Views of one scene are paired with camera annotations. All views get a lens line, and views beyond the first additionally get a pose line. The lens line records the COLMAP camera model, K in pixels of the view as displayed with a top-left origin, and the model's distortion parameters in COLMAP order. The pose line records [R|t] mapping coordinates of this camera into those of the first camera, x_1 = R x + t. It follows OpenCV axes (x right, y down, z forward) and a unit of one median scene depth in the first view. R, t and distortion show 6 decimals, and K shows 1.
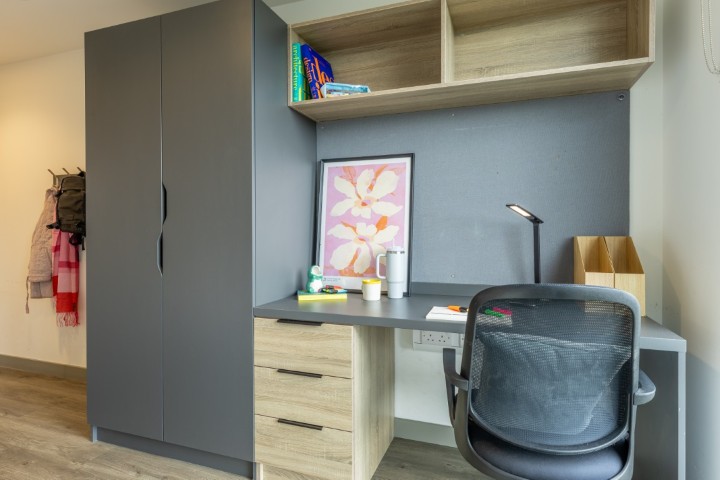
lens RADIAL K [[397.6, 0, 370.0], [0, 397.6, 240.4], [0, 0, 1]] dist [0.015365, -0.003291]
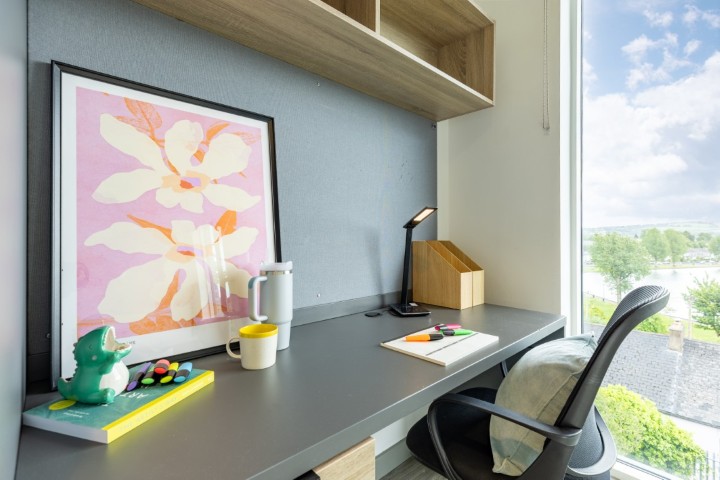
lens RADIAL K [[328.6, 0, 364.4], [0, 328.6, 235.9], [0, 0, 1]] dist [0.000419, 0.000813]
pose [[0.456815, -0.000055, 0.889562, -0.302853], [0.021193, 0.999717, -0.010821, -0.015342], [-0.889309, 0.023796, 0.456687, 0.621677]]
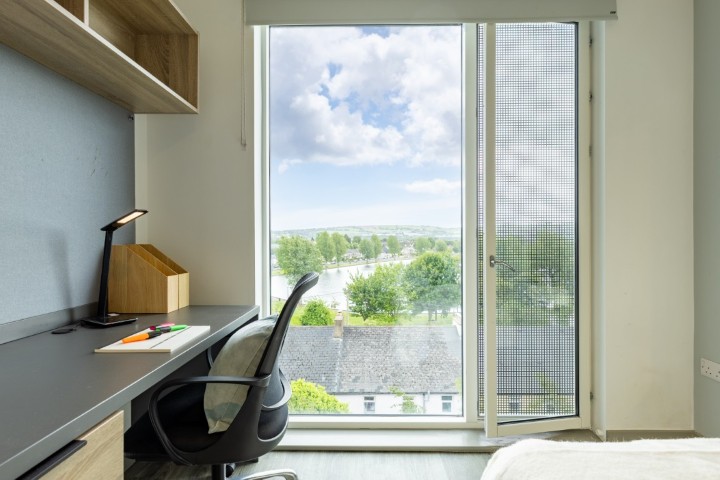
lens RADIAL K [[397.6, 0, 339.0], [0, 397.6, 241.2], [0, 0, 1]] dist [0.015365, -0.003291]
pose [[-0.278719, -0.005585, 0.960357, -0.514687], [0.024663, 0.999612, 0.012971, -0.016099], [-0.960056, 0.027301, -0.278473, 0.646322]]
